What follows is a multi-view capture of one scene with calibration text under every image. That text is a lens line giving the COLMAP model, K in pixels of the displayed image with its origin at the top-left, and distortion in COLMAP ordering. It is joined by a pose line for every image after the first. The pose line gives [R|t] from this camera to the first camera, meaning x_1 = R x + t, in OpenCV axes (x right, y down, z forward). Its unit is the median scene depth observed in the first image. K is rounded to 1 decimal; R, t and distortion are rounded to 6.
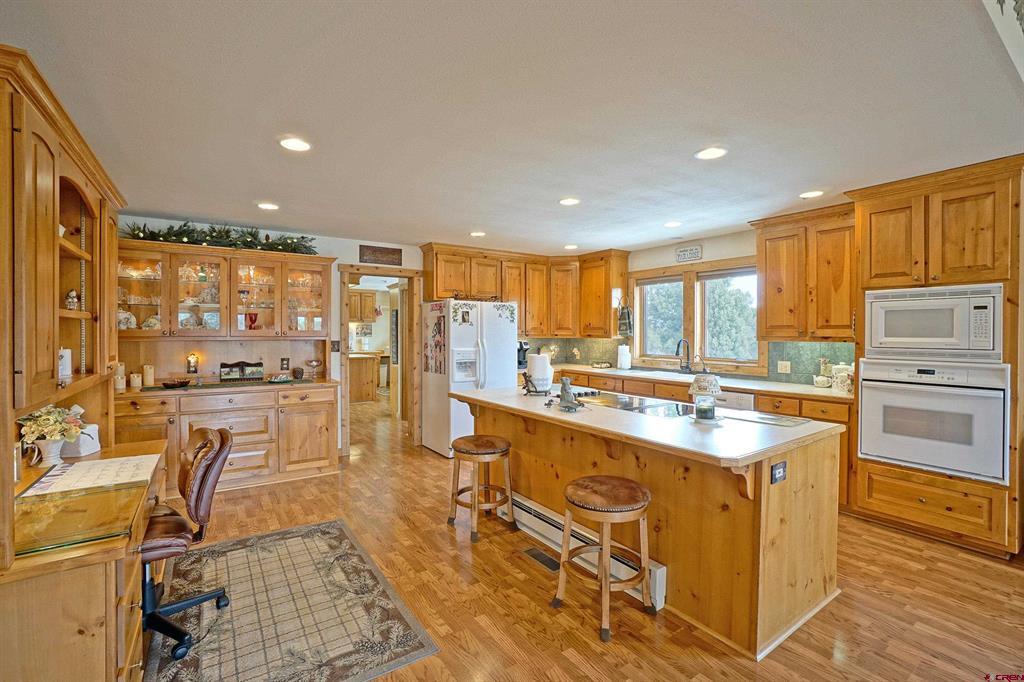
lens RADIAL K [[451.0, 0, 513.7], [0, 451.0, 339.8], [0, 0, 1]] dist [-0.044796, 0.009343]
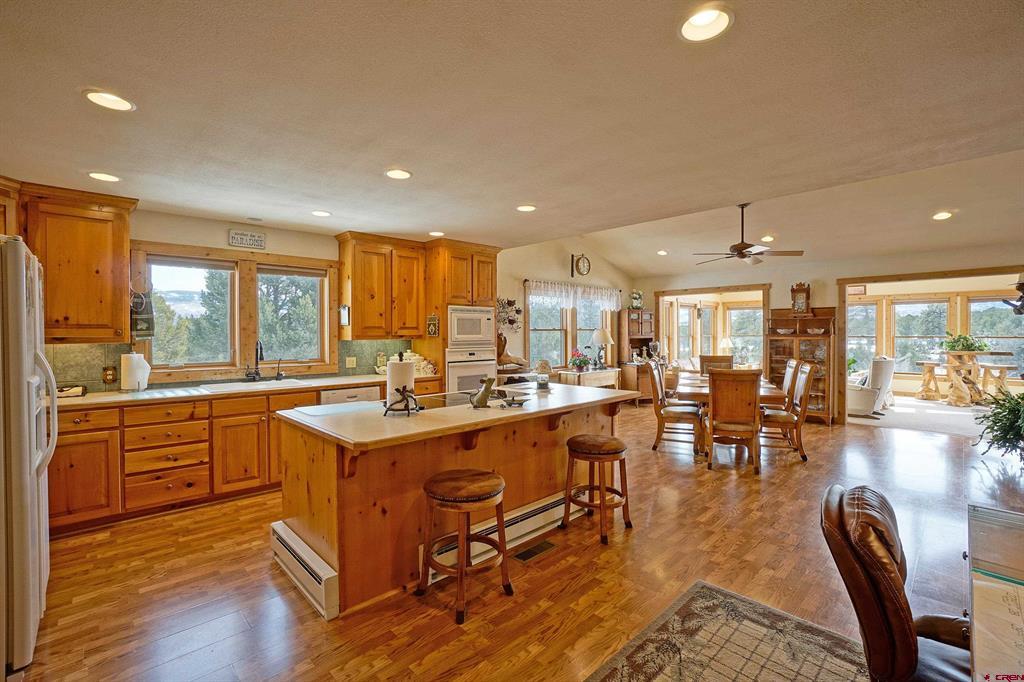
lens RADIAL K [[451.0, 0, 508.7], [0, 451.0, 331.7], [0, 0, 1]] dist [-0.044796, 0.009343]
pose [[-0.159584, 0.006329, 0.987164, -0.597387], [0.021662, 0.999761, -0.002908, -0.006220], [-0.986947, 0.020920, -0.159683, 0.772346]]
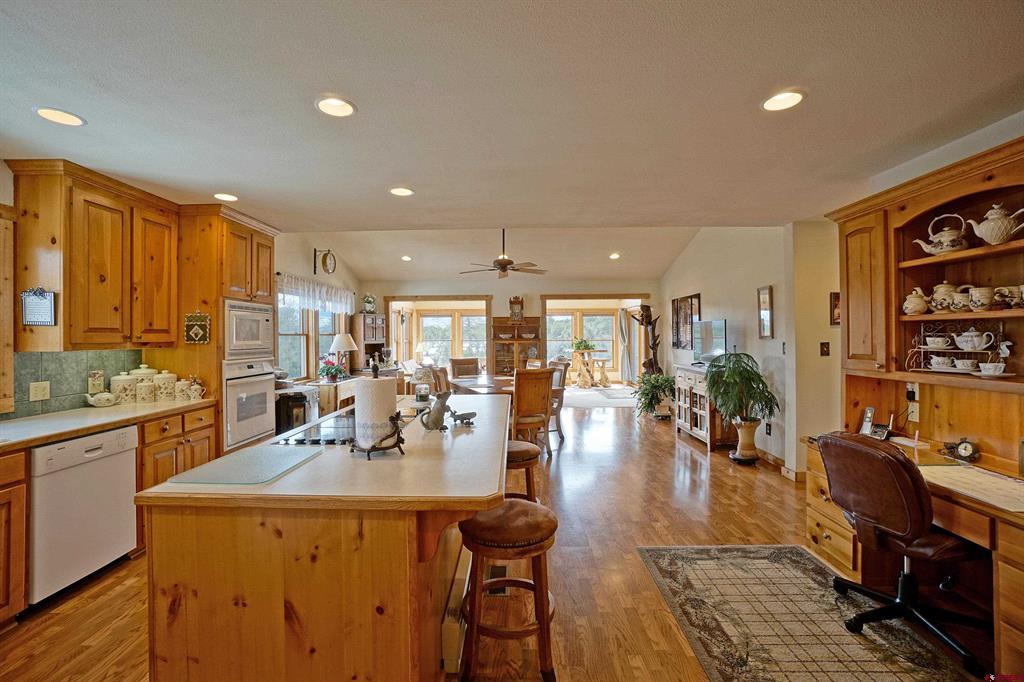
lens RADIAL K [[451.0, 0, 510.7], [0, 451.0, 327.0], [0, 0, 1]] dist [-0.044796, 0.009343]
pose [[-0.811913, 0.020539, 0.583417, -0.319550], [0.019437, 0.999778, -0.008149, -0.013982], [-0.583455, 0.004724, -0.812132, 1.100059]]
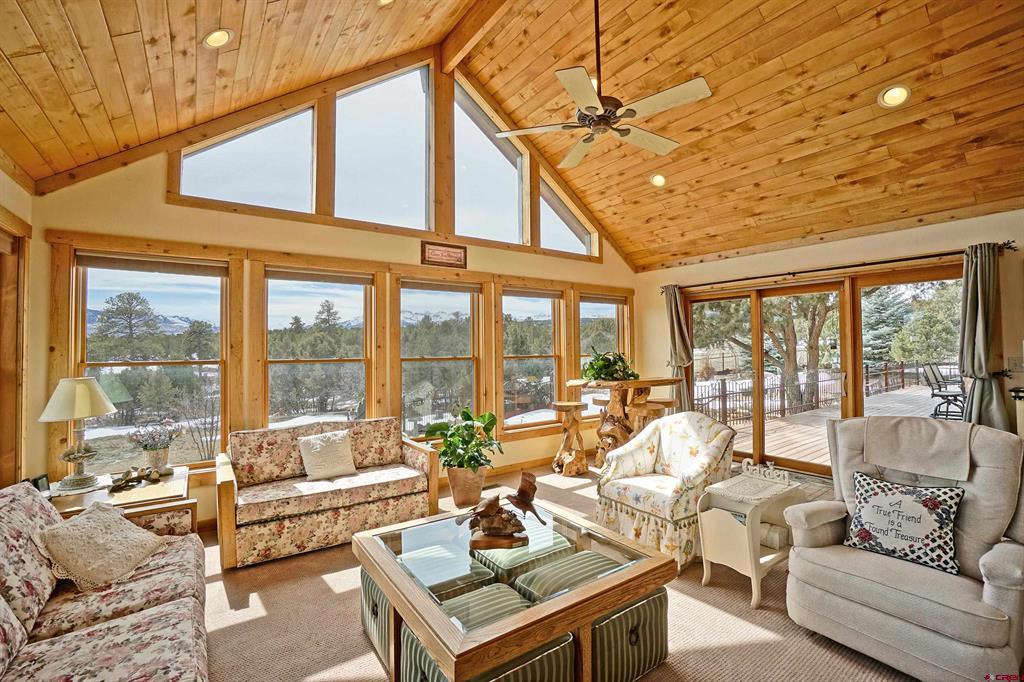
lens RADIAL K [[451.0, 0, 500.8], [0, 451.0, 338.9], [0, 0, 1]] dist [-0.044796, 0.009343]
pose [[-0.999901, 0.011075, -0.008736, 1.331869], [0.011088, 0.999937, -0.001480, 0.007669], [0.008719, -0.001577, -0.999961, -0.373299]]
